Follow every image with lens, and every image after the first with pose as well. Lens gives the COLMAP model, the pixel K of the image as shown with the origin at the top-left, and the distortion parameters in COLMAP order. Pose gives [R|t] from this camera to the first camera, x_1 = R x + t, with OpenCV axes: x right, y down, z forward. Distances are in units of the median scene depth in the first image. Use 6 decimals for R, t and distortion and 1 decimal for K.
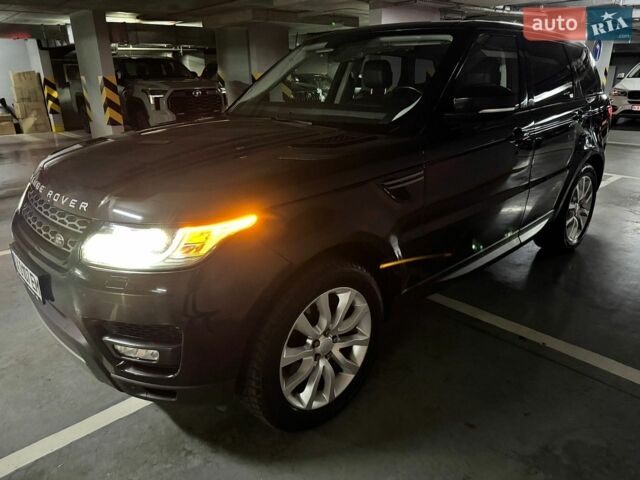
lens RADIAL K [[454.5, 0, 320.0], [0, 454.5, 240.0], [0, 0, 1]] dist [0.022982, -0.025716]
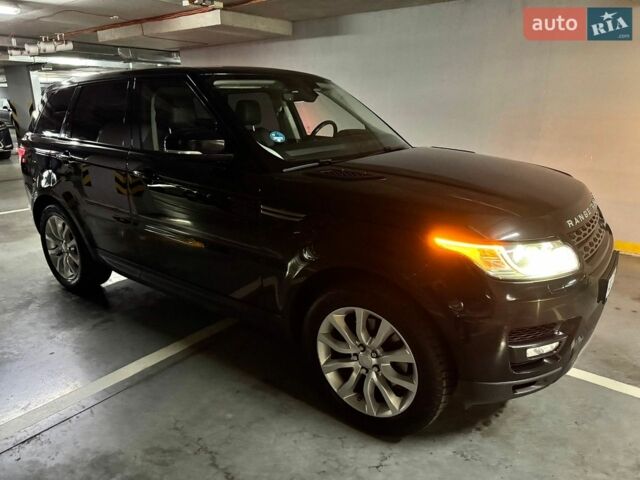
lens RADIAL K [[454.5, 0, 320.0], [0, 454.5, 240.0], [0, 0, 1]] dist [0.022982, -0.025716]
pose [[-0.183685, -0.267756, 0.945815, -1.170781], [0.345062, 0.883392, 0.317098, -0.469581], [-0.920430, 0.384611, -0.069874, 1.277550]]
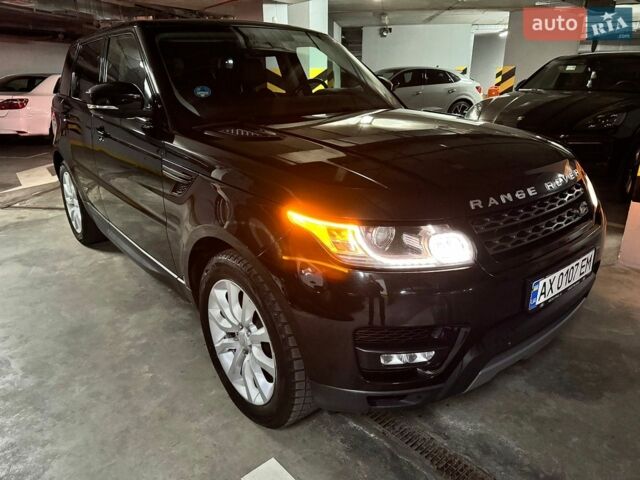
lens RADIAL K [[460.2, 0, 315.4], [0, 460.2, 239.1], [0, 0, 1]] dist [0.001321, -0.006890]
pose [[0.071865, -0.327924, 0.941967, -1.108427], [0.350561, 0.892459, 0.283944, -0.310967], [-0.933779, 0.309811, 0.179094, 0.935780]]
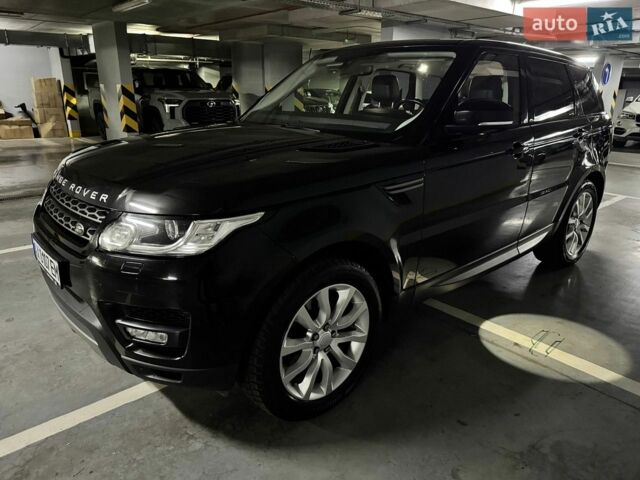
lens RADIAL K [[454.5, 0, 320.0], [0, 454.5, 240.0], [0, 0, 1]] dist [0.022982, -0.025716]
pose [[0.999282, 0.034082, -0.016572, 0.008412], [-0.034583, 0.998923, -0.030947, 0.026770], [0.015500, 0.031498, 0.999384, -0.041837]]
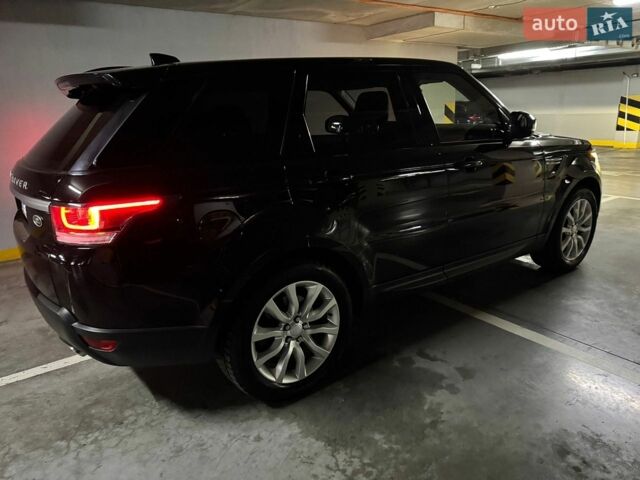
lens RADIAL K [[454.5, 0, 320.0], [0, 454.5, 240.0], [0, 0, 1]] dist [0.022982, -0.025716]
pose [[-0.992009, 0.020417, 0.124504, 0.170907], [0.090546, 0.802417, 0.589855, -0.934465], [-0.087861, 0.596415, -0.797853, 2.526867]]
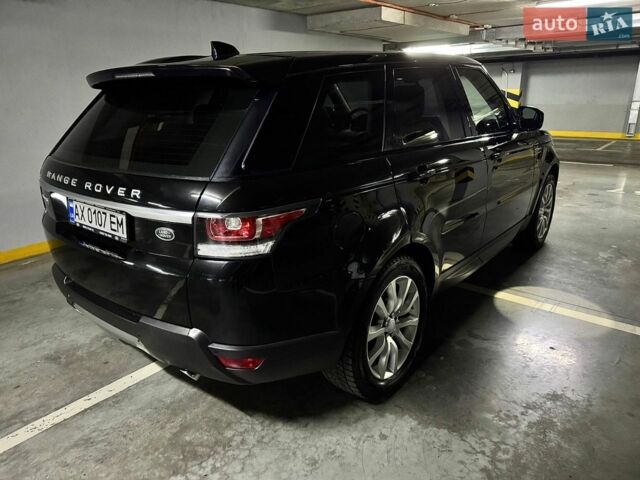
lens RADIAL K [[457.4, 0, 317.5], [0, 457.4, 238.3], [0, 0, 1]] dist [0.003005, -0.007939]
pose [[-0.989259, 0.080616, -0.121937, 0.573998], [-0.011907, 0.786964, 0.616884, -0.962164], [0.145691, 0.611710, -0.777551, 2.500563]]
